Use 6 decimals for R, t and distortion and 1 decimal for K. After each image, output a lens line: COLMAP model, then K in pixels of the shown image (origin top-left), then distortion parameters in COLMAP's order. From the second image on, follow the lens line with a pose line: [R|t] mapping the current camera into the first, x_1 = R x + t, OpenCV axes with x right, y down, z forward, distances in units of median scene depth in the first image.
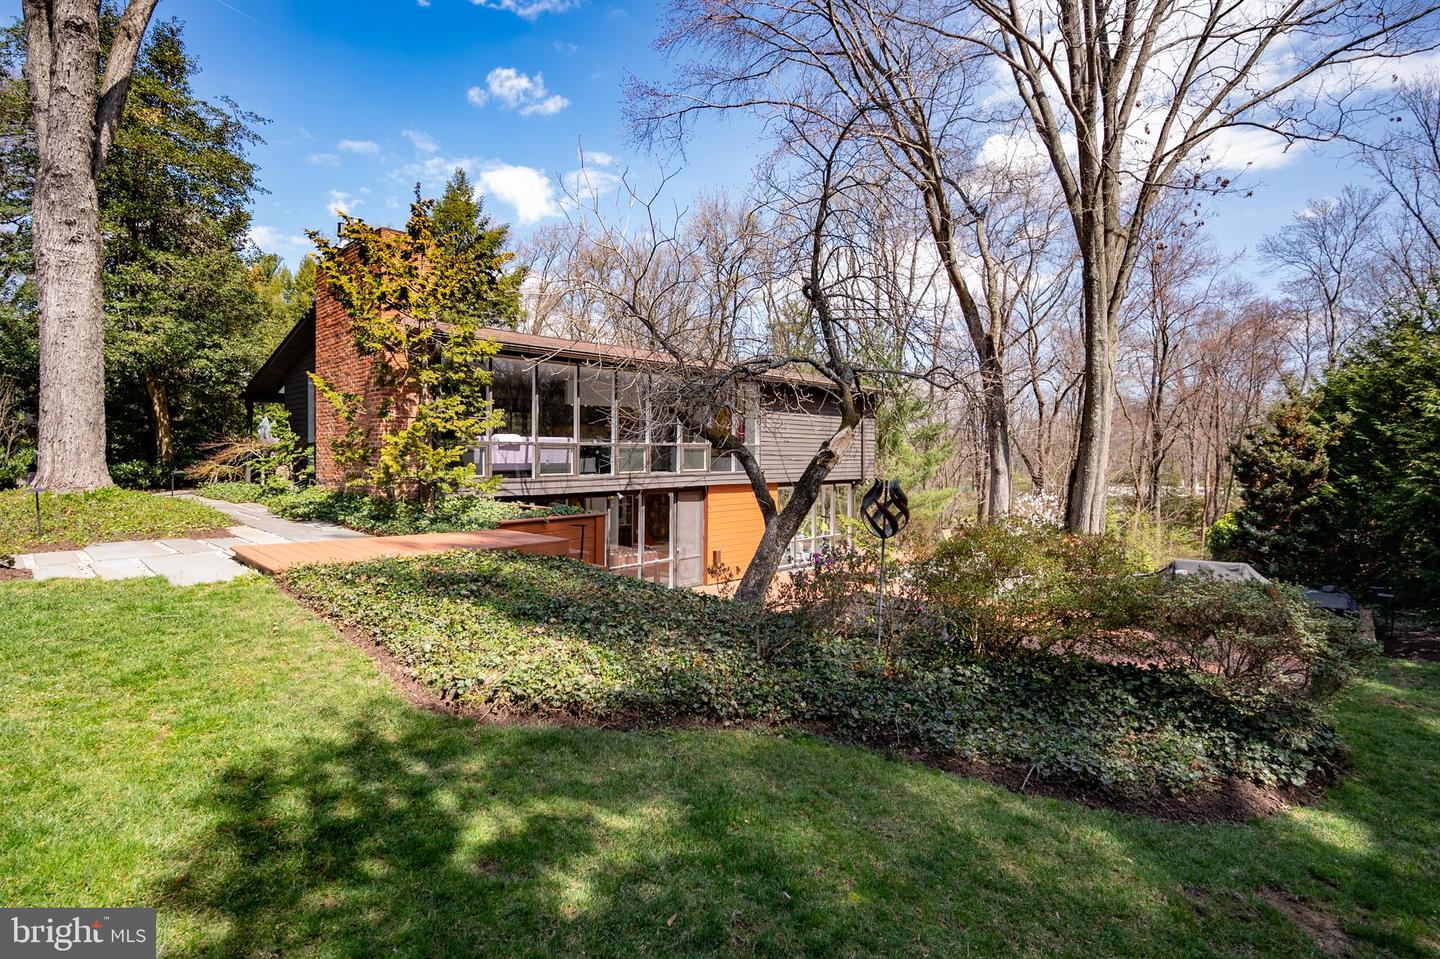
lens RADIAL K [[675.3, 0, 653.5], [0, 675.3, 479.5], [0, 0, 1]] dist [-0.001278, -0.000640]
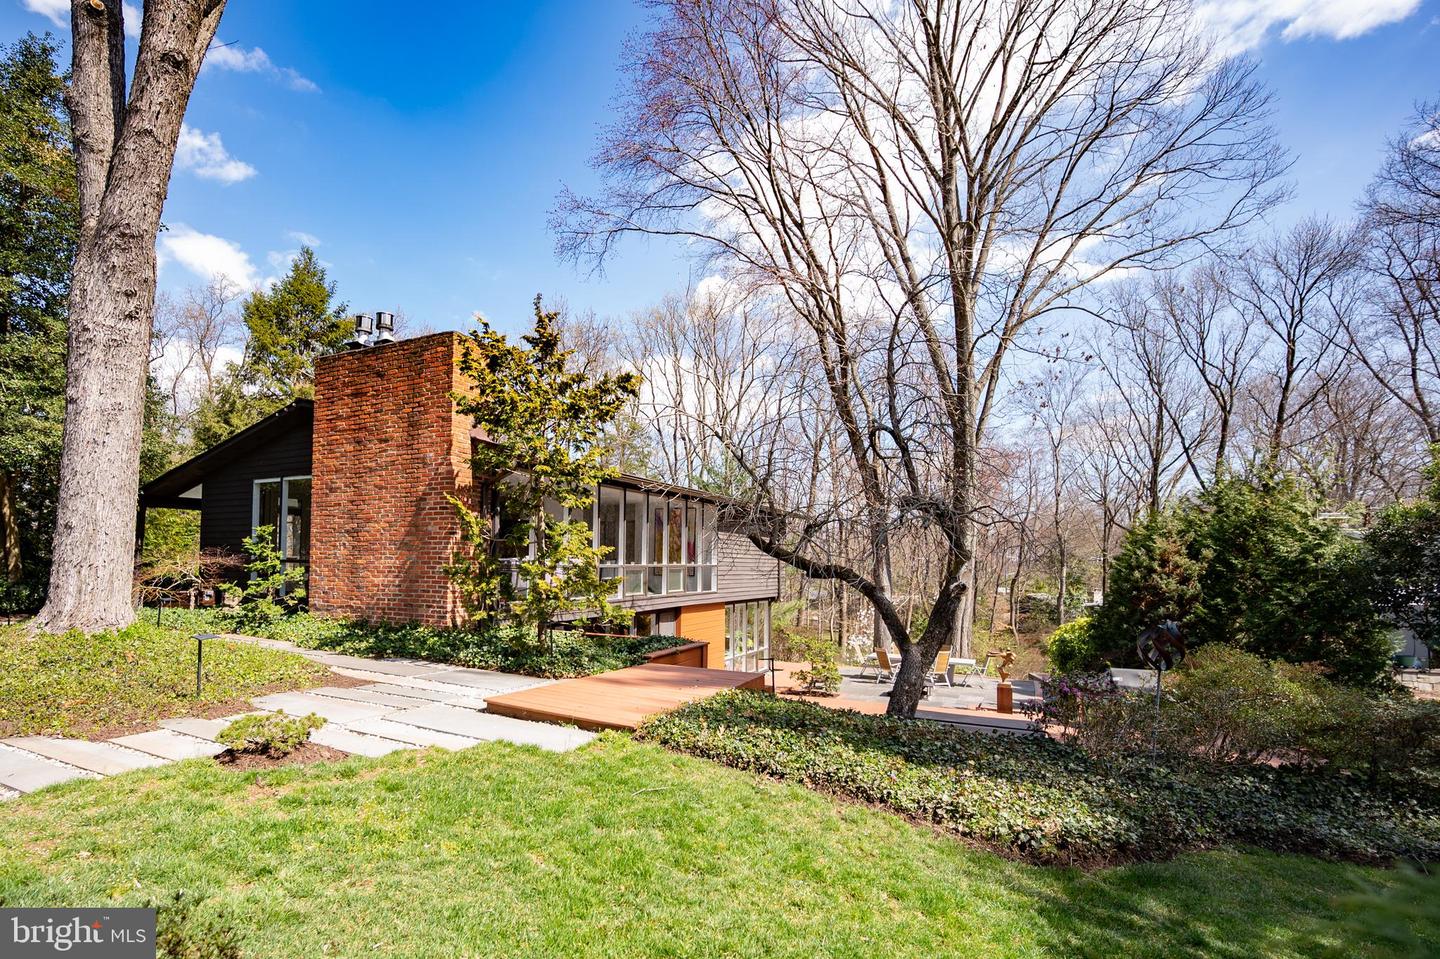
lens RADIAL K [[675.4, 0, 719.8], [0, 675.4, 569.6], [0, 0, 1]] dist [-0.002816, -0.000457]
pose [[0.960508, 0.010413, 0.278056, -0.229239], [-0.000433, 0.999354, -0.035928, -0.014258], [-0.278251, 0.034389, 0.959893, 0.027664]]
